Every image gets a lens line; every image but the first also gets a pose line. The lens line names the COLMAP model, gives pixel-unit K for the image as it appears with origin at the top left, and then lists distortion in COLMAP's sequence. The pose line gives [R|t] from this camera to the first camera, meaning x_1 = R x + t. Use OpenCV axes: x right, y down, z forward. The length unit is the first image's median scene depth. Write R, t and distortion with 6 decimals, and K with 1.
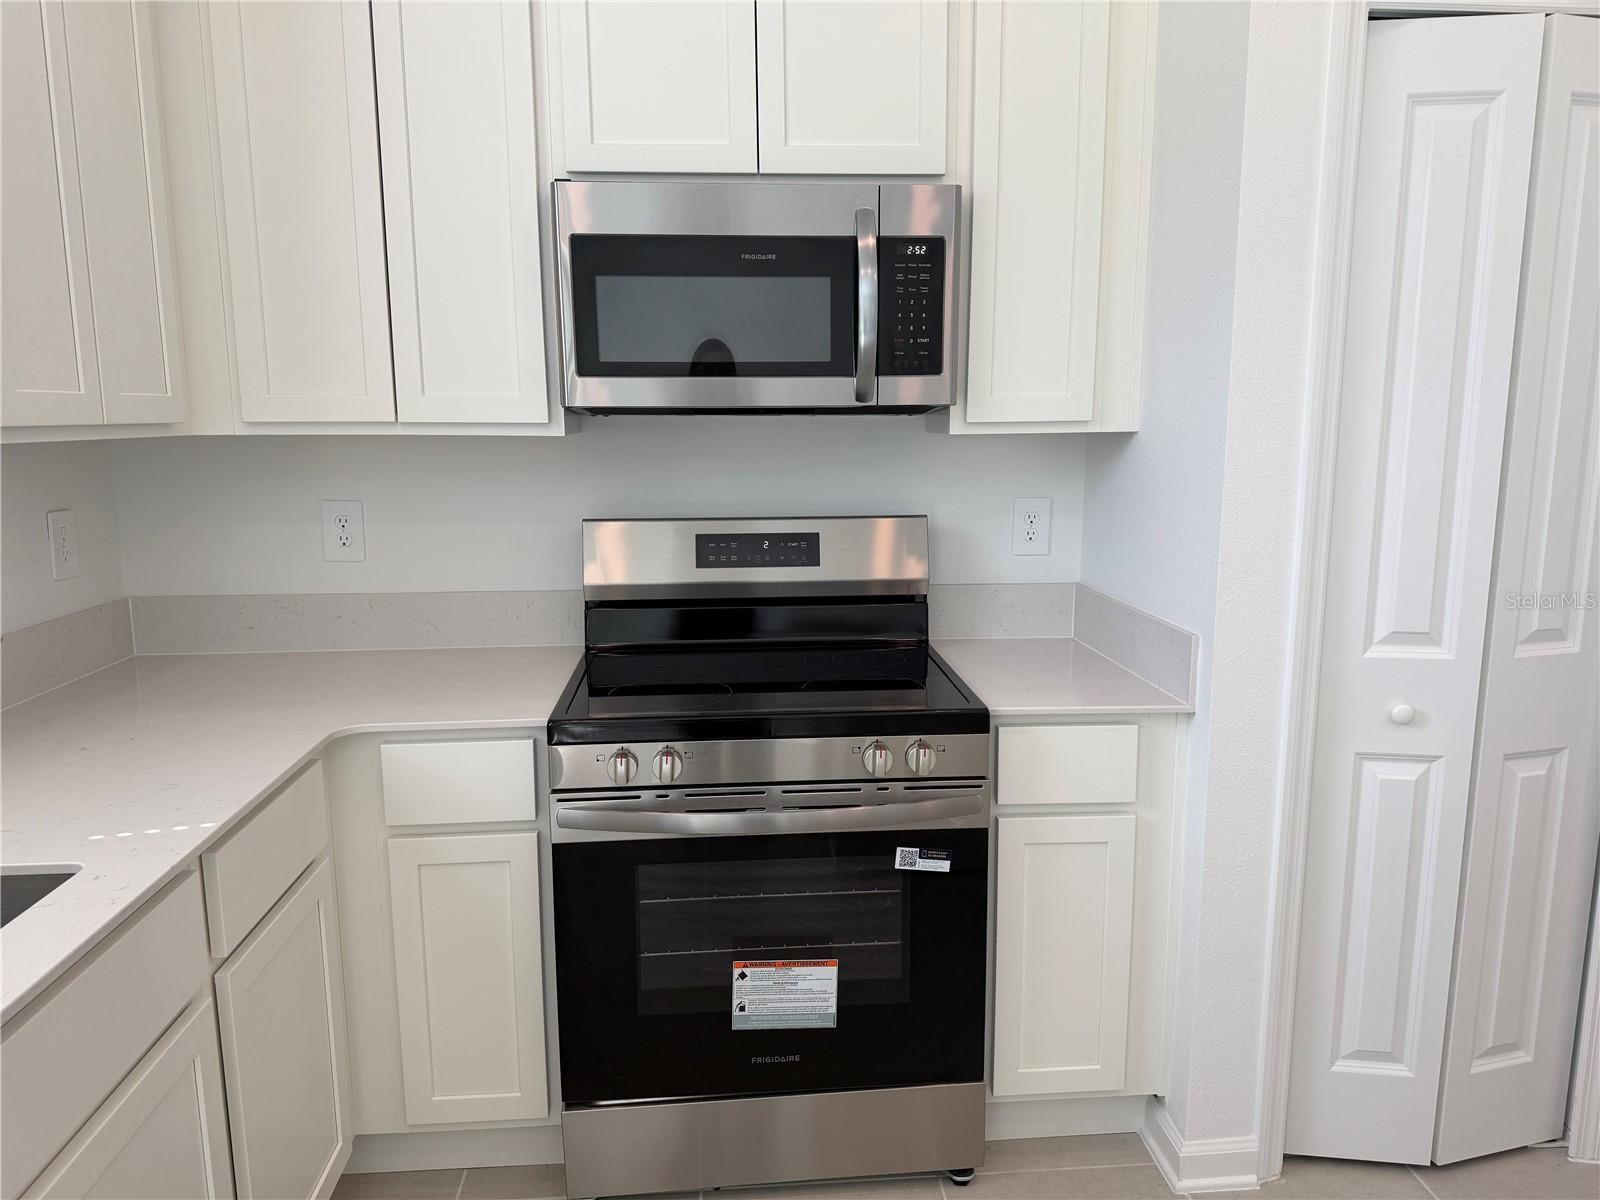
lens RADIAL K [[1113.6, 0, 800.0], [0, 1113.6, 600.0], [0, 0, 1]] dist [0.076624, -0.117927]
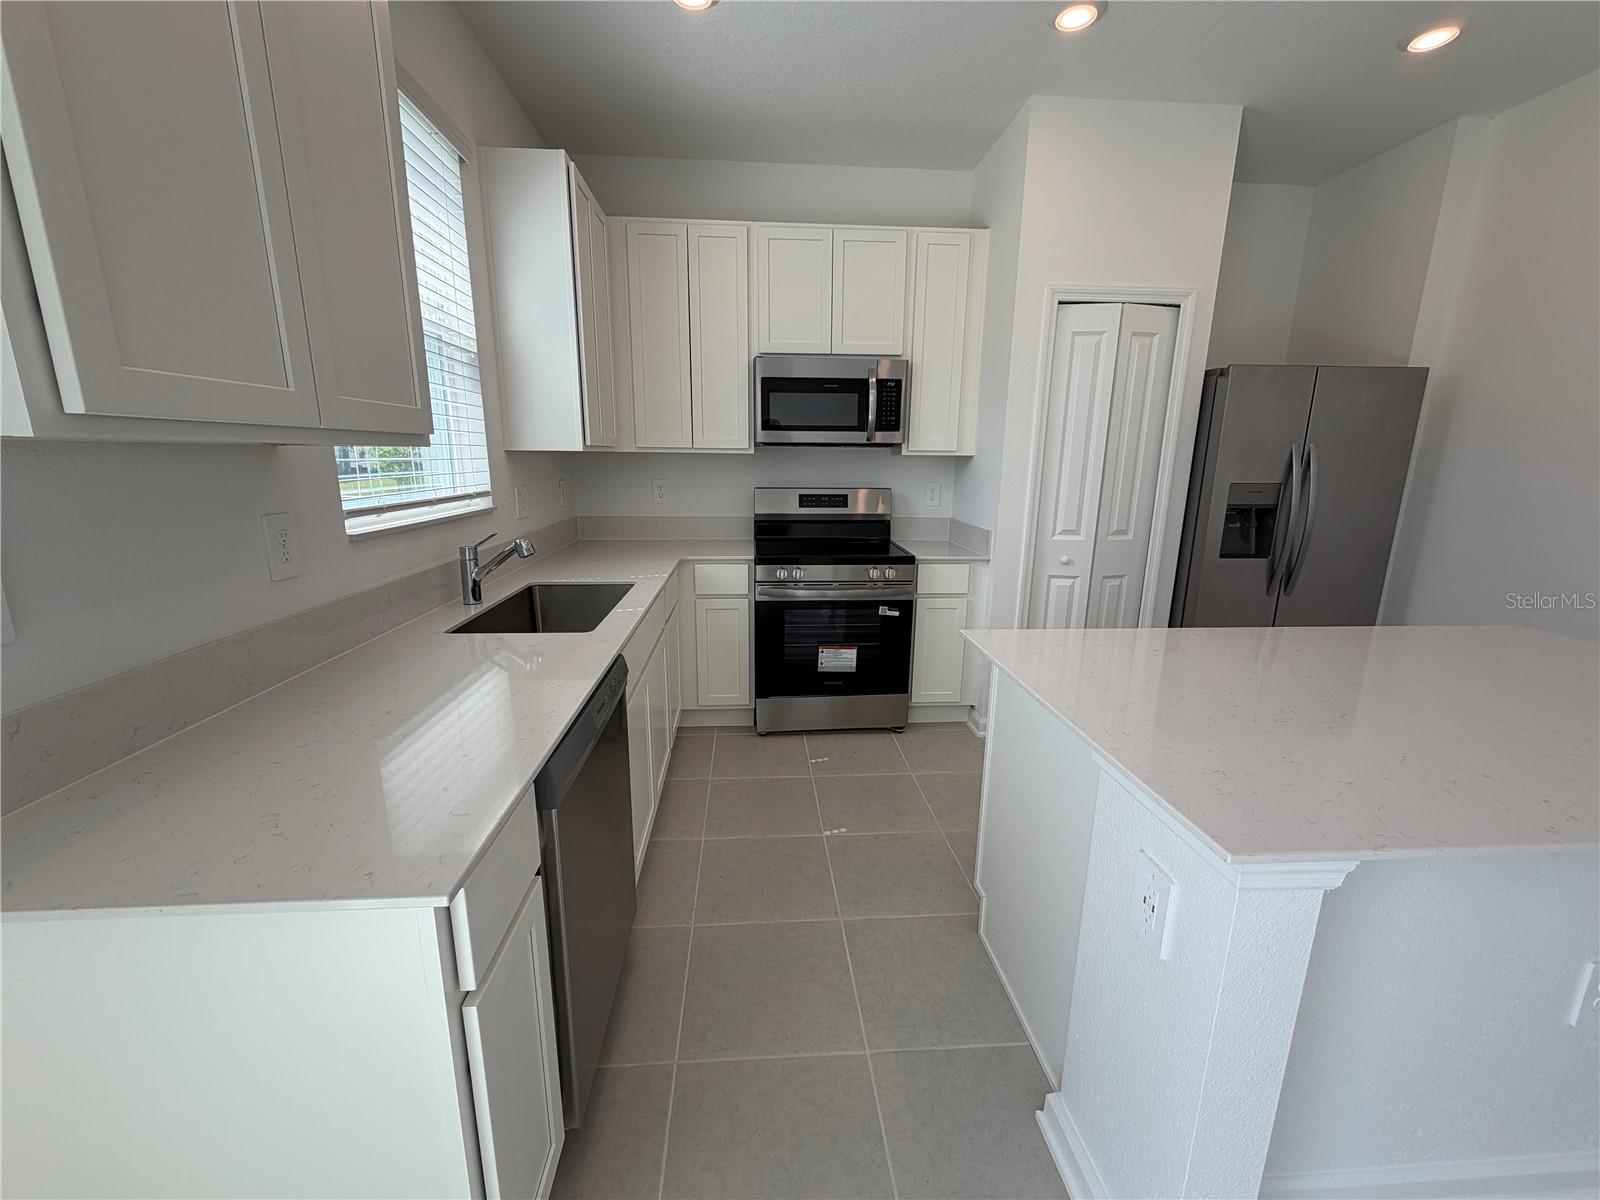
lens RADIAL K [[637.0, 0, 794.1], [0, 637.0, 597.5], [0, 0, 1]] dist [-0.001201, 0.000188]
pose [[0.999844, 0.015904, -0.007637, -0.105462], [-0.015426, 0.998134, 0.059082, 0.104546], [0.008562, -0.058955, 0.998224, -0.527580]]
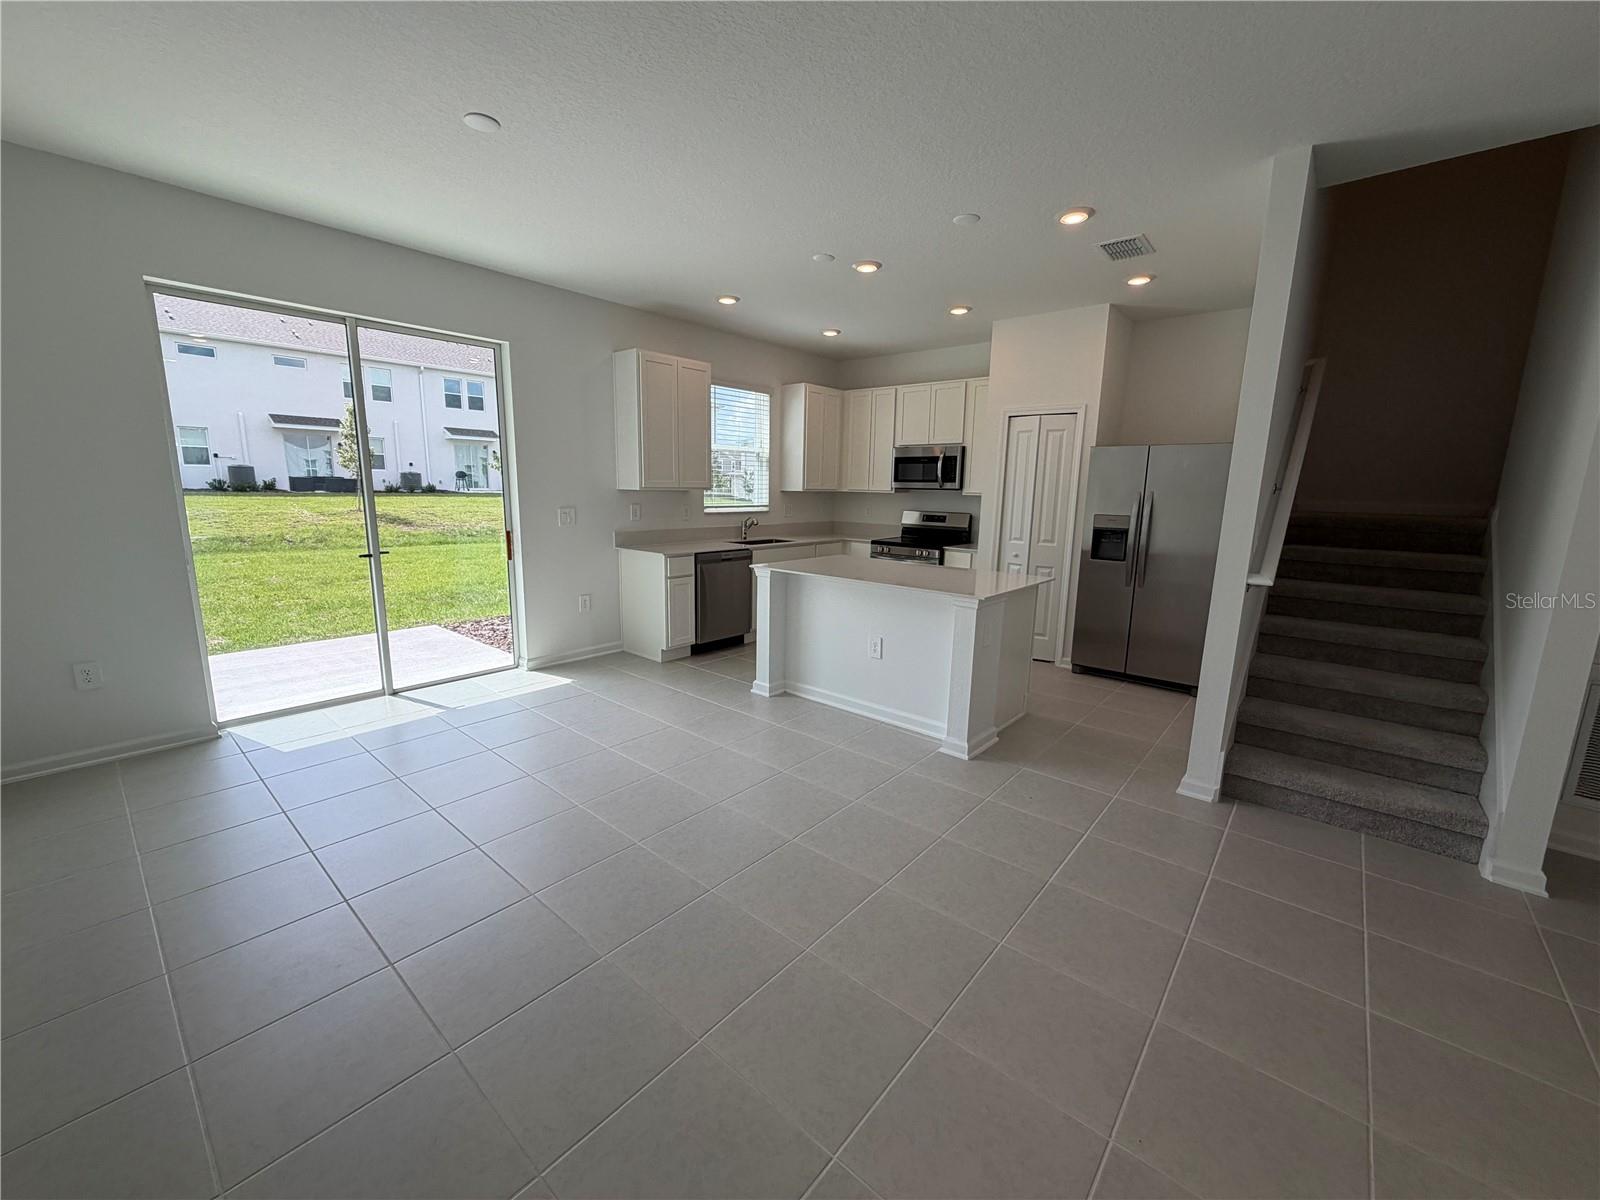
lens RADIAL K [[637.0, 0, 794.1], [0, 637.0, 597.5], [0, 0, 1]] dist [-0.001201, 0.000188]
pose [[0.703618, 0.142069, -0.696231, 1.719641], [-0.134541, 0.988722, 0.065785, 0.219886], [0.697725, 0.047384, 0.714797, -1.547086]]
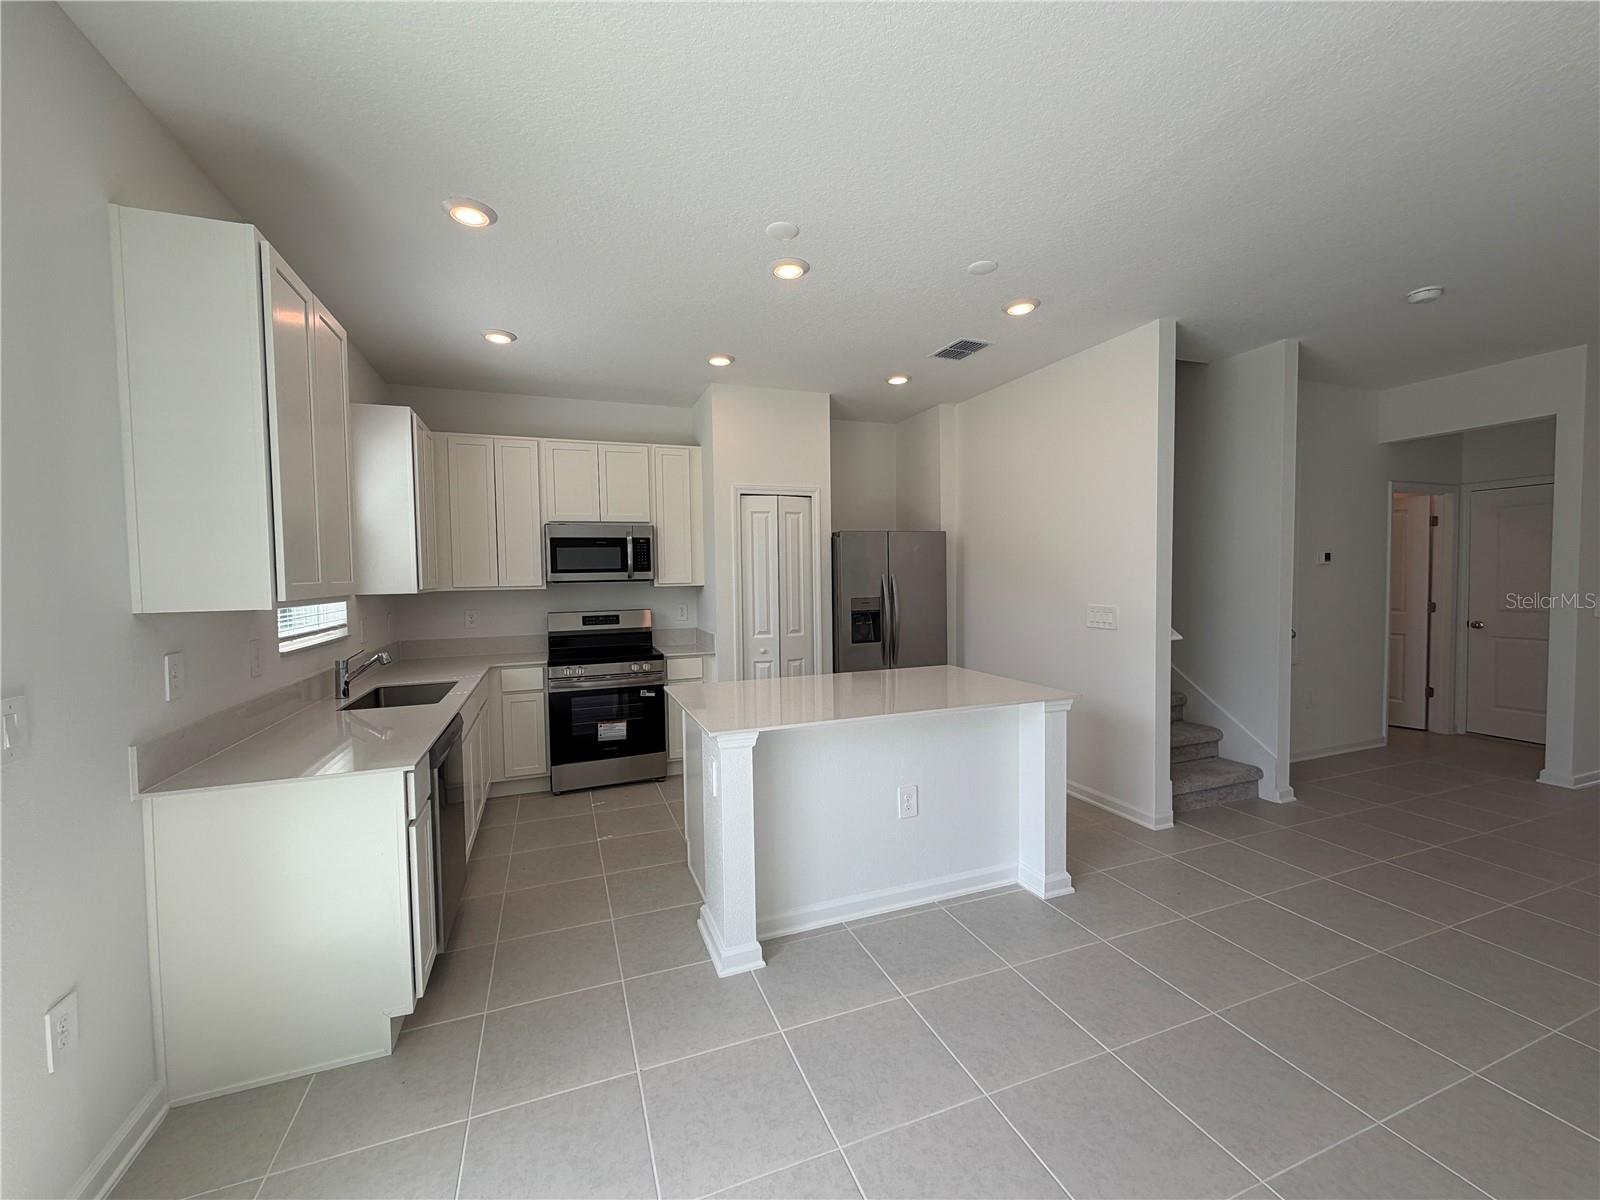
lens RADIAL K [[637.0, 0, 794.1], [0, 637.0, 597.5], [0, 0, 1]] dist [-0.001201, 0.000188]
pose [[0.960925, -0.021387, 0.275981, -0.007002], [0.055566, 0.991620, -0.116629, 0.178117], [-0.271174, 0.127407, 0.954061, -1.266056]]
